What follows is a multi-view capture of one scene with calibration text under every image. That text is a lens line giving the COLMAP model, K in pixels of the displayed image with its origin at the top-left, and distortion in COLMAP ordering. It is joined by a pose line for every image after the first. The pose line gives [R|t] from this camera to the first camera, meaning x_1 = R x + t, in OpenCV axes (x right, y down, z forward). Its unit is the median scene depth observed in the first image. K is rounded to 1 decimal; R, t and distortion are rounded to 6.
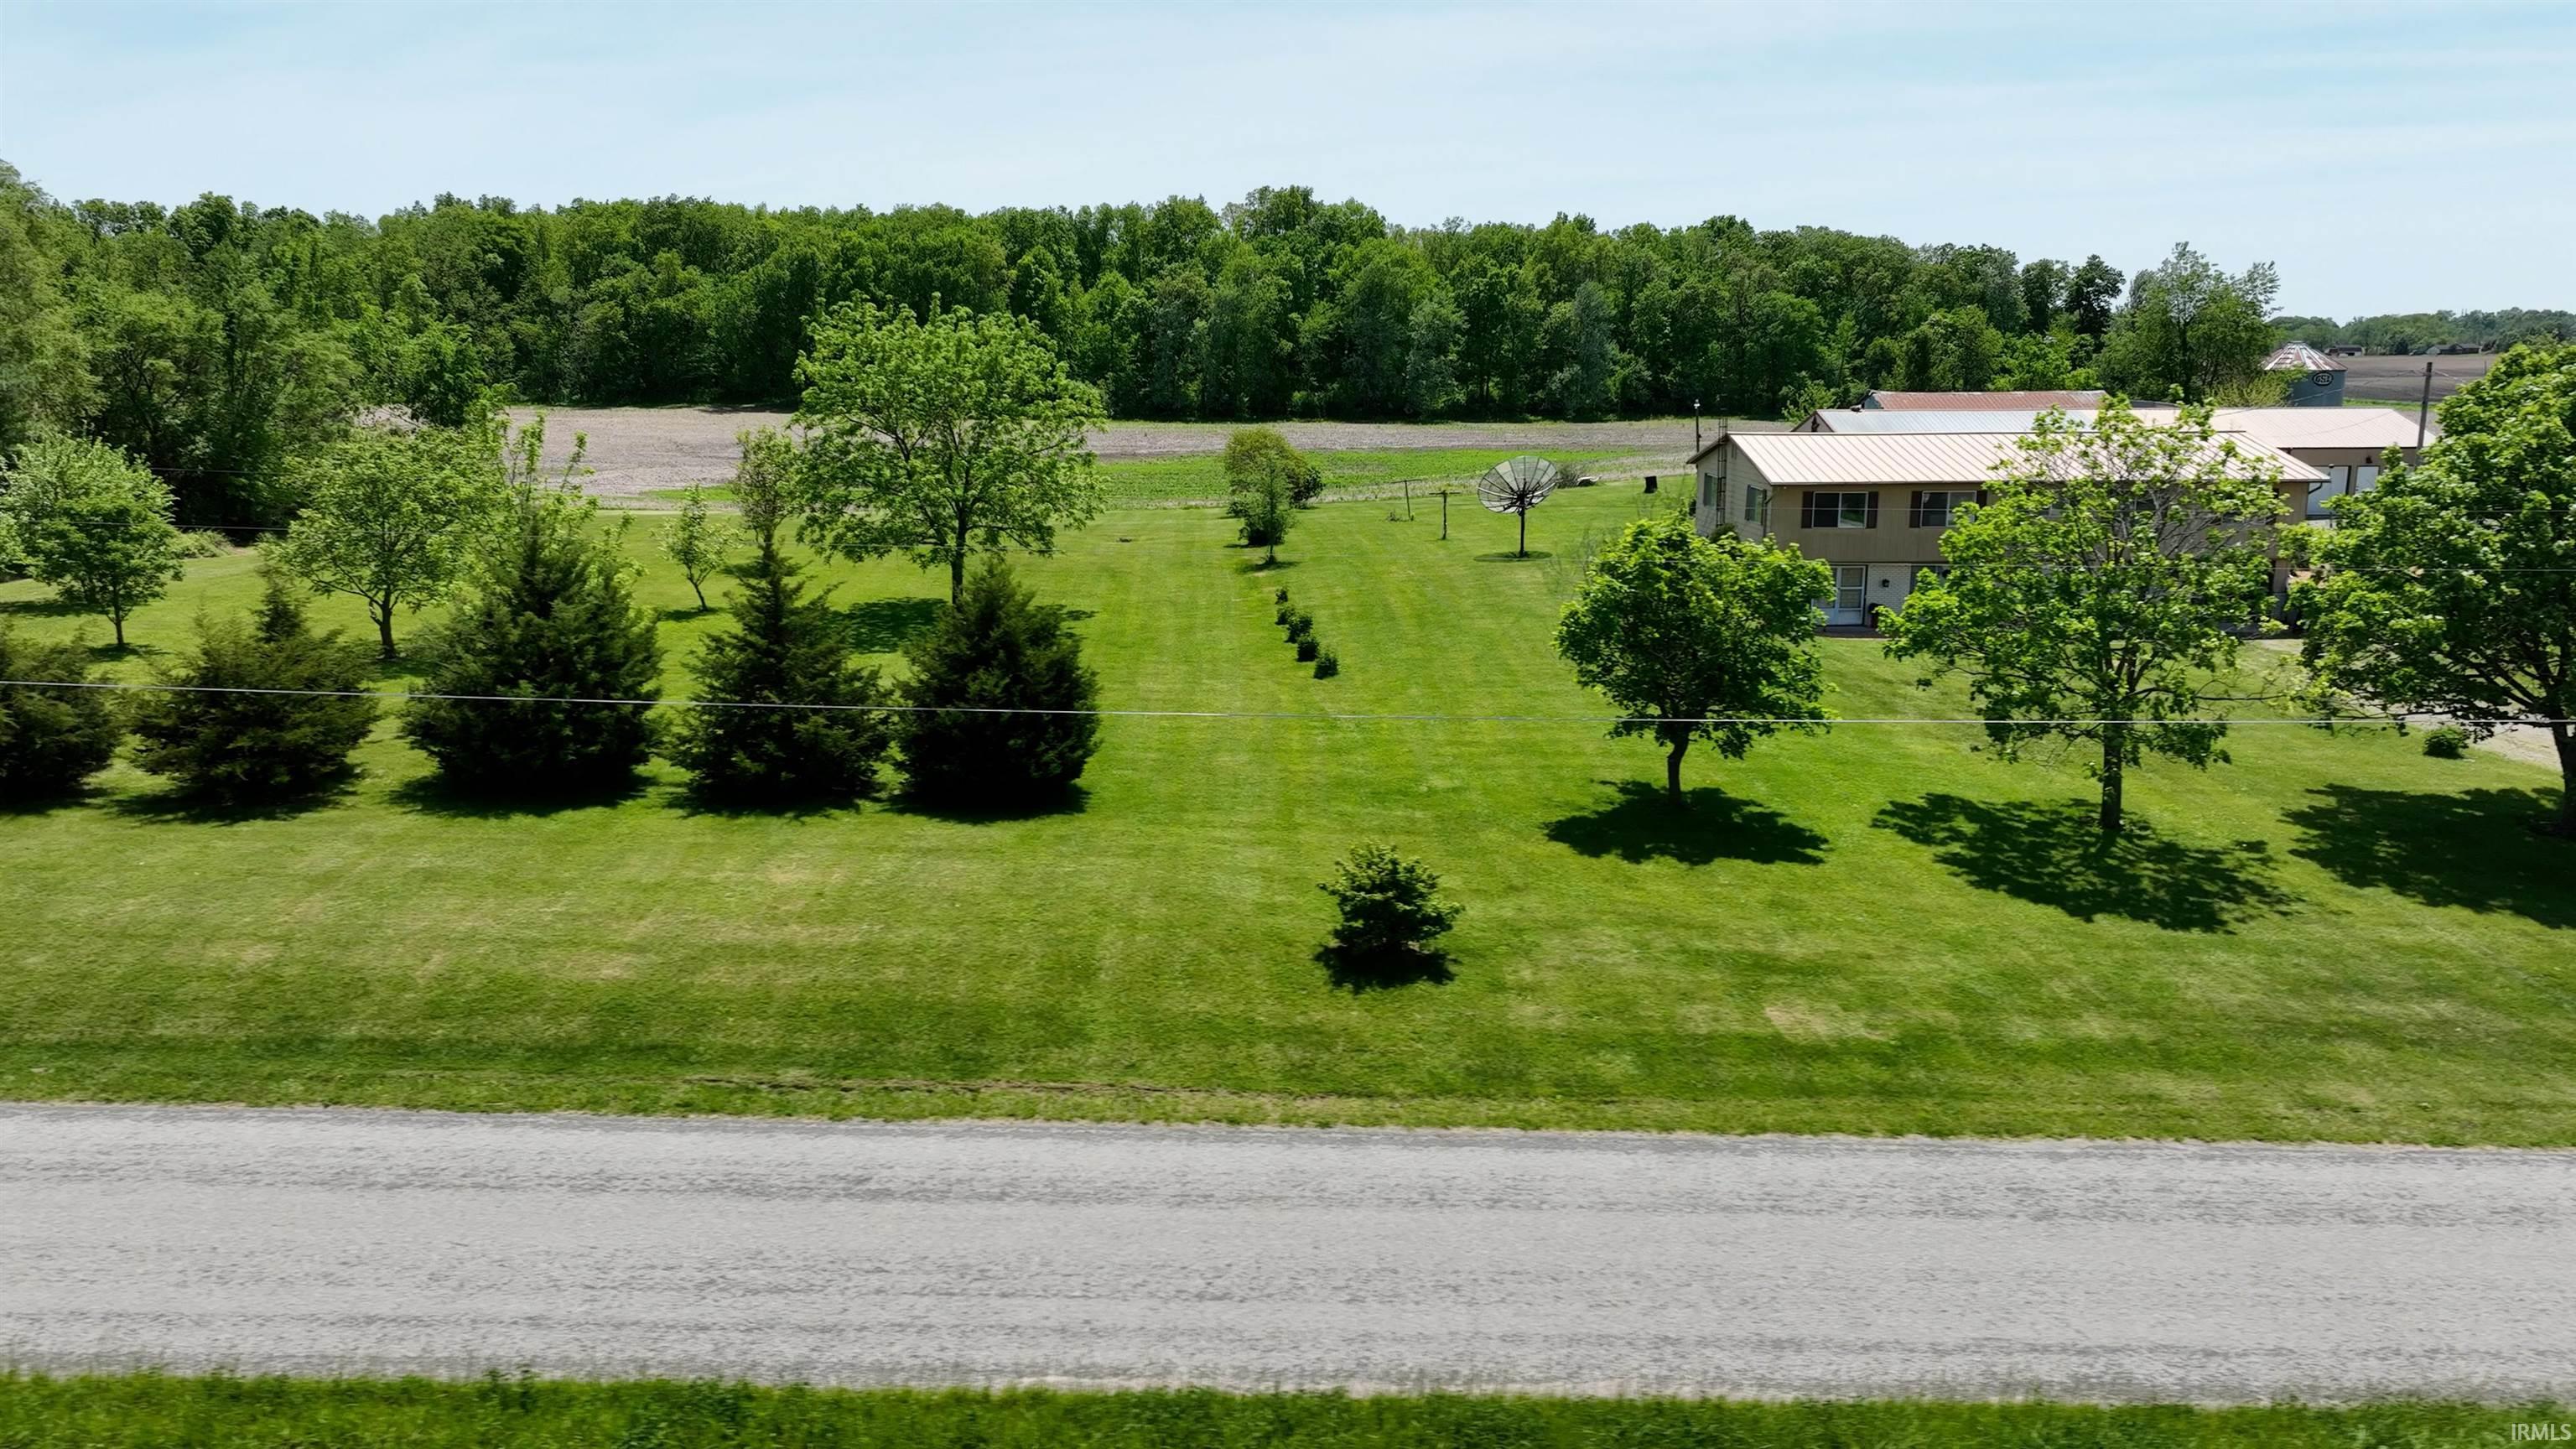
lens RADIAL K [[1806.2, 0, 1288.0], [0, 1806.2, 724.5], [0, 0, 1]] dist [0.005833, -0.002406]
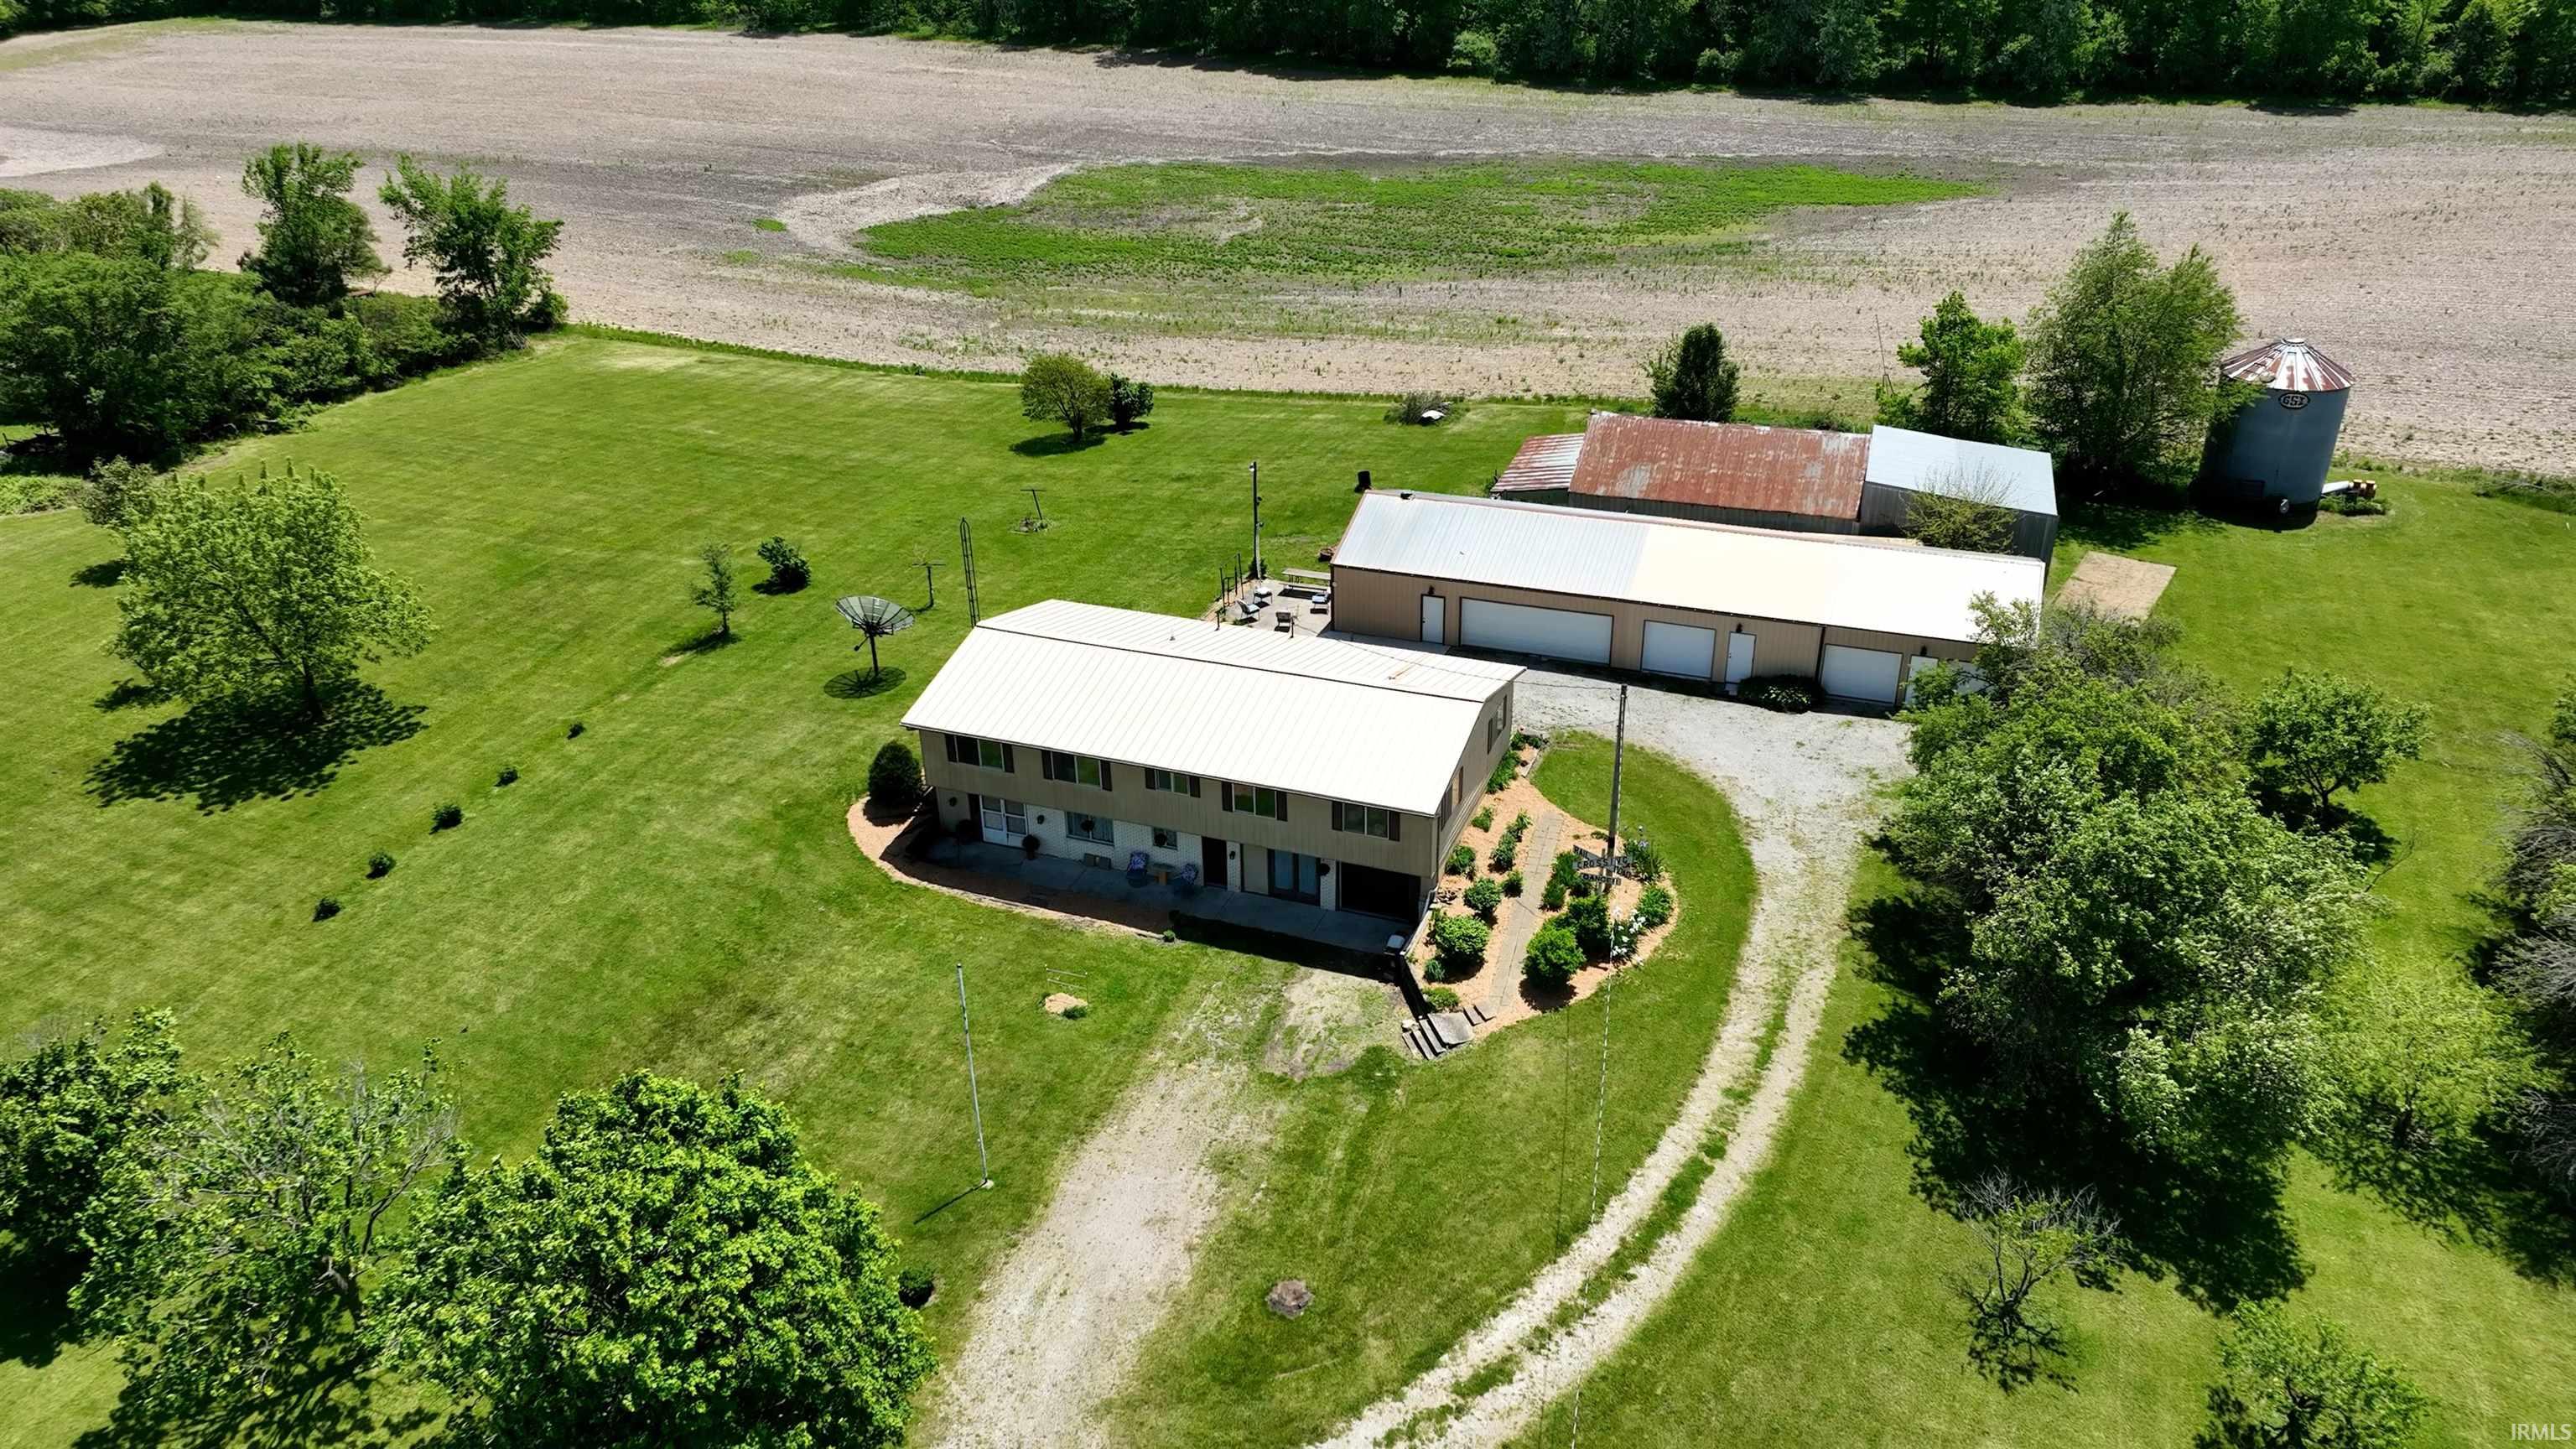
lens RADIAL K [[1808.2, 0, 1288.0], [0, 1808.2, 724.5], [0, 0, 1]] dist [-0.006546, 0.023957]
pose [[0.919633, 0.166171, -0.355896, 0.192846], [-0.066293, 0.958766, 0.276357, -0.099782], [0.387143, -0.230554, 0.892729, 0.040794]]
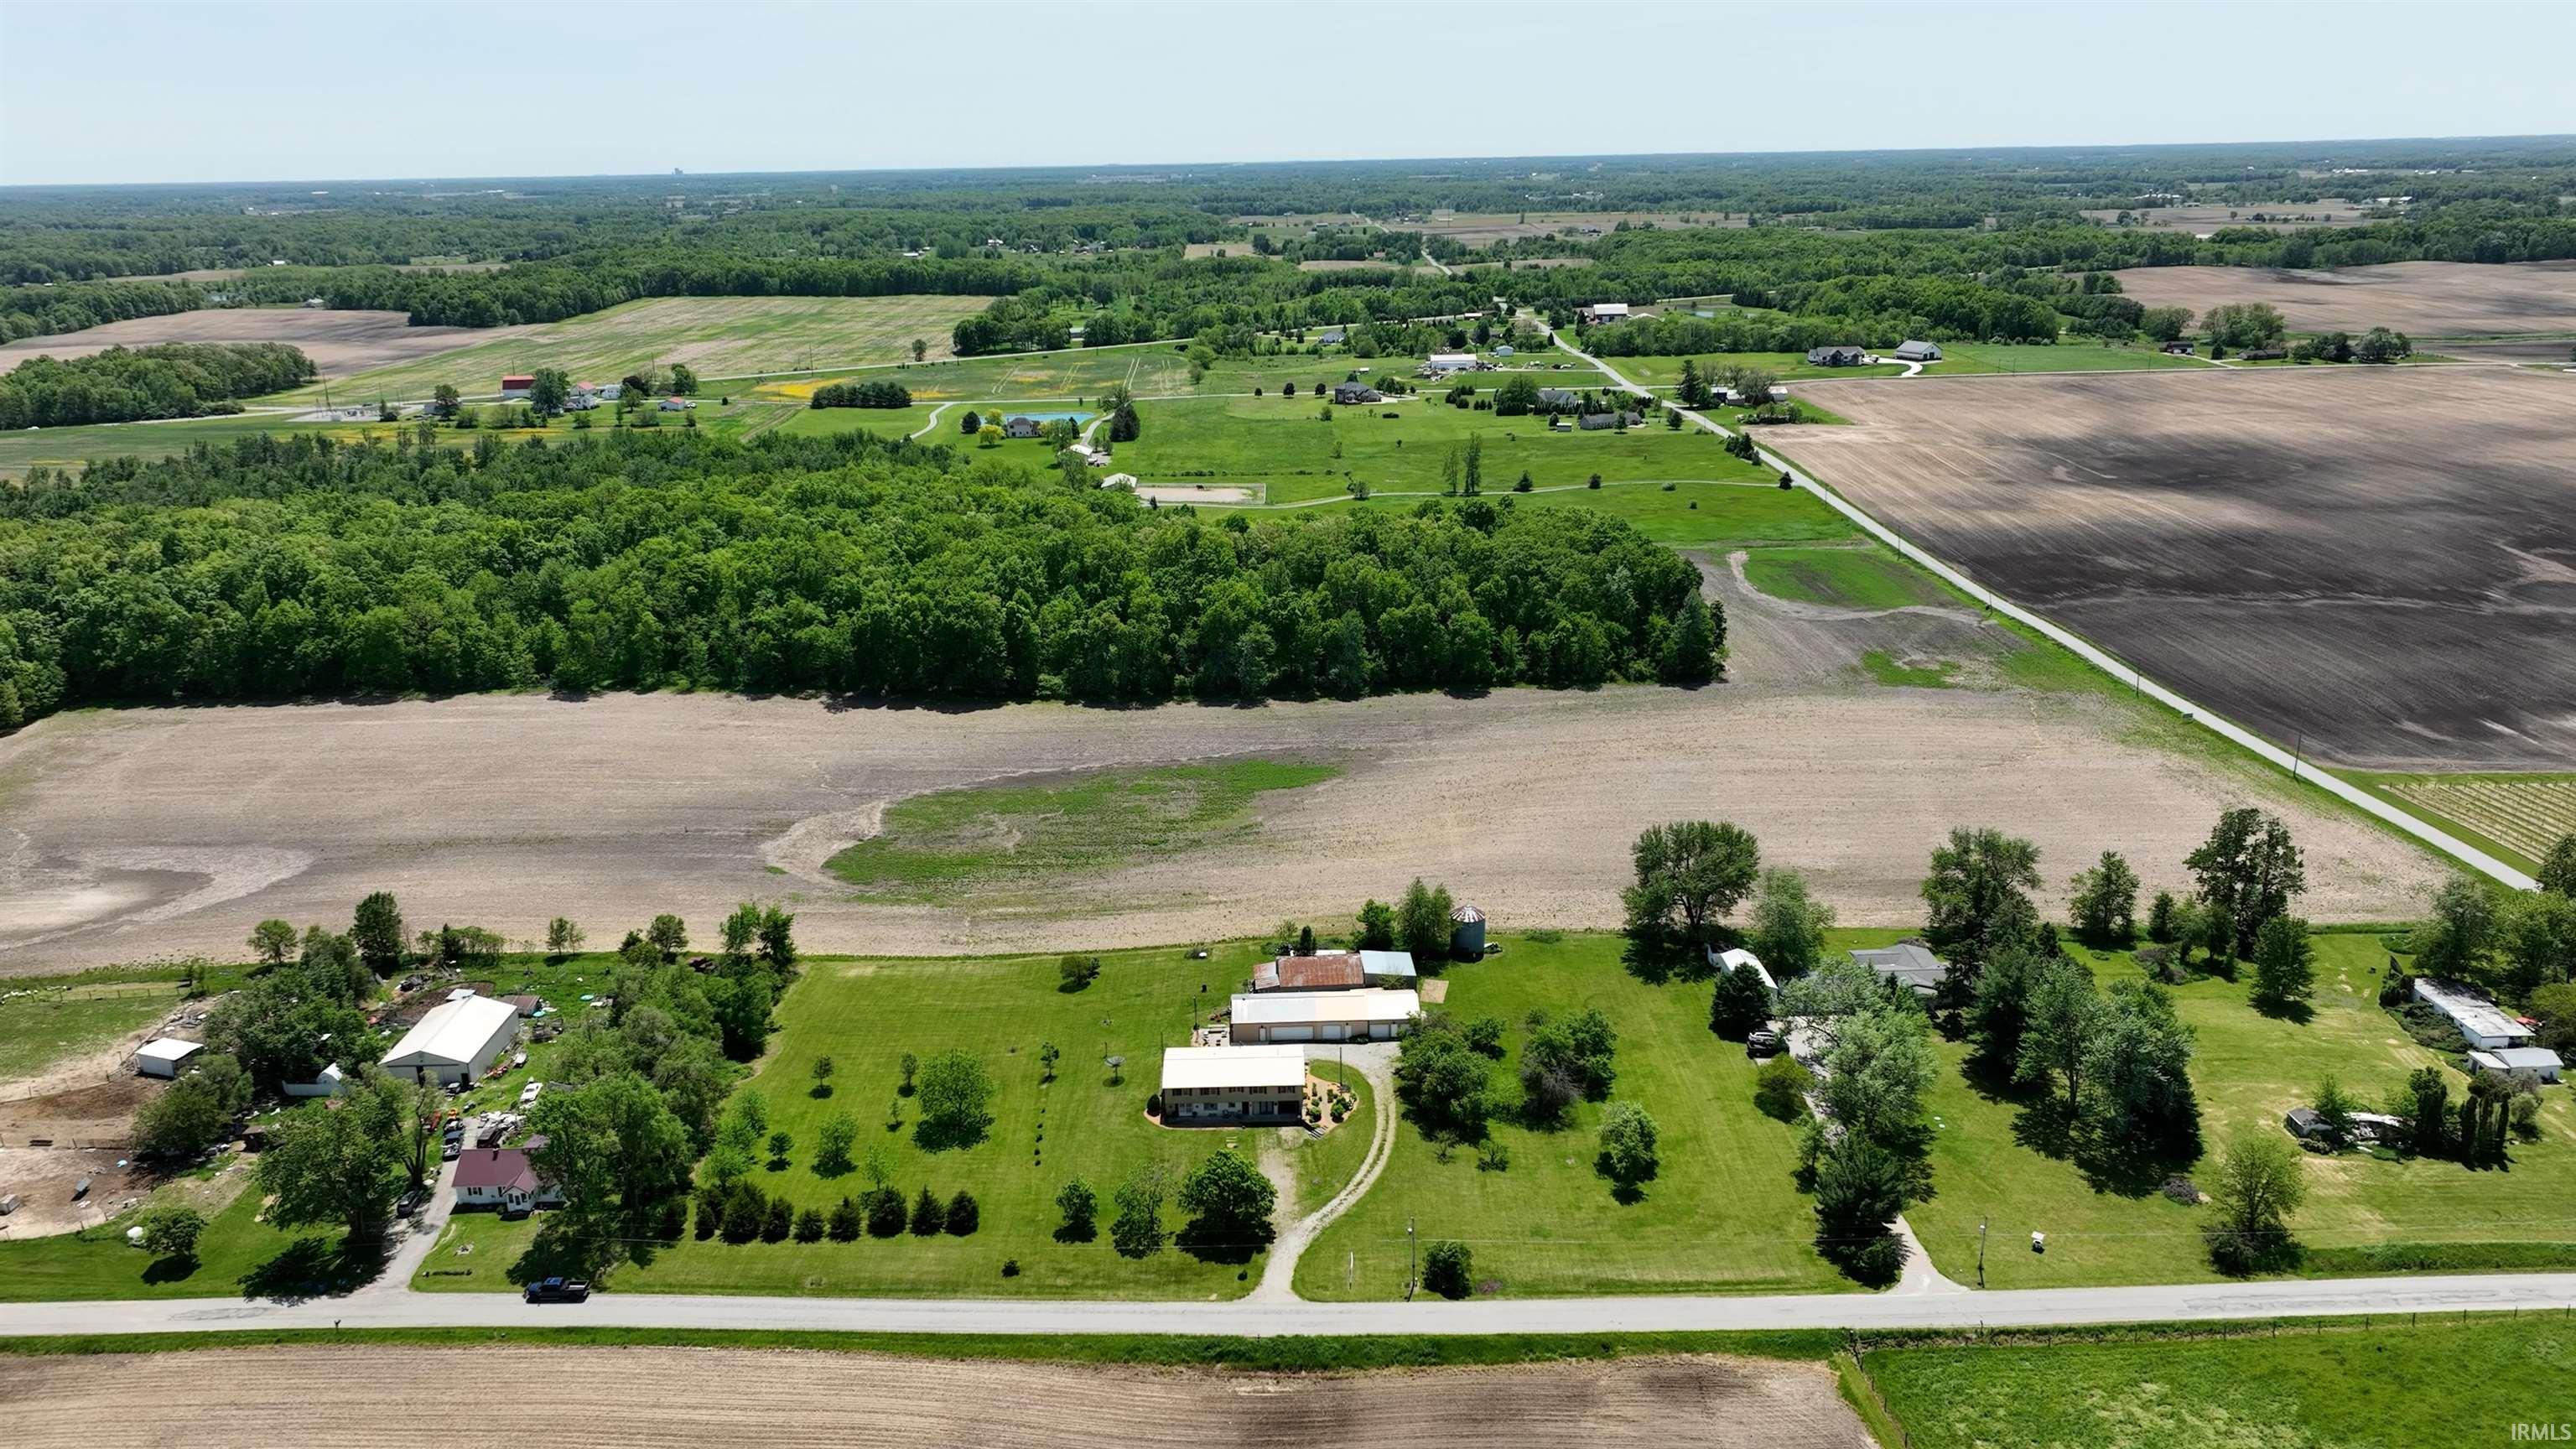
lens RADIAL K [[1806.2, 0, 1288.0], [0, 1806.2, 724.5], [0, 0, 1]] dist [0.005833, -0.002406]
pose [[0.999667, -0.008364, -0.024406, 0.150392], [0.010664, 0.995355, 0.095677, -0.303702], [0.023493, -0.095906, 0.995113, -0.666469]]
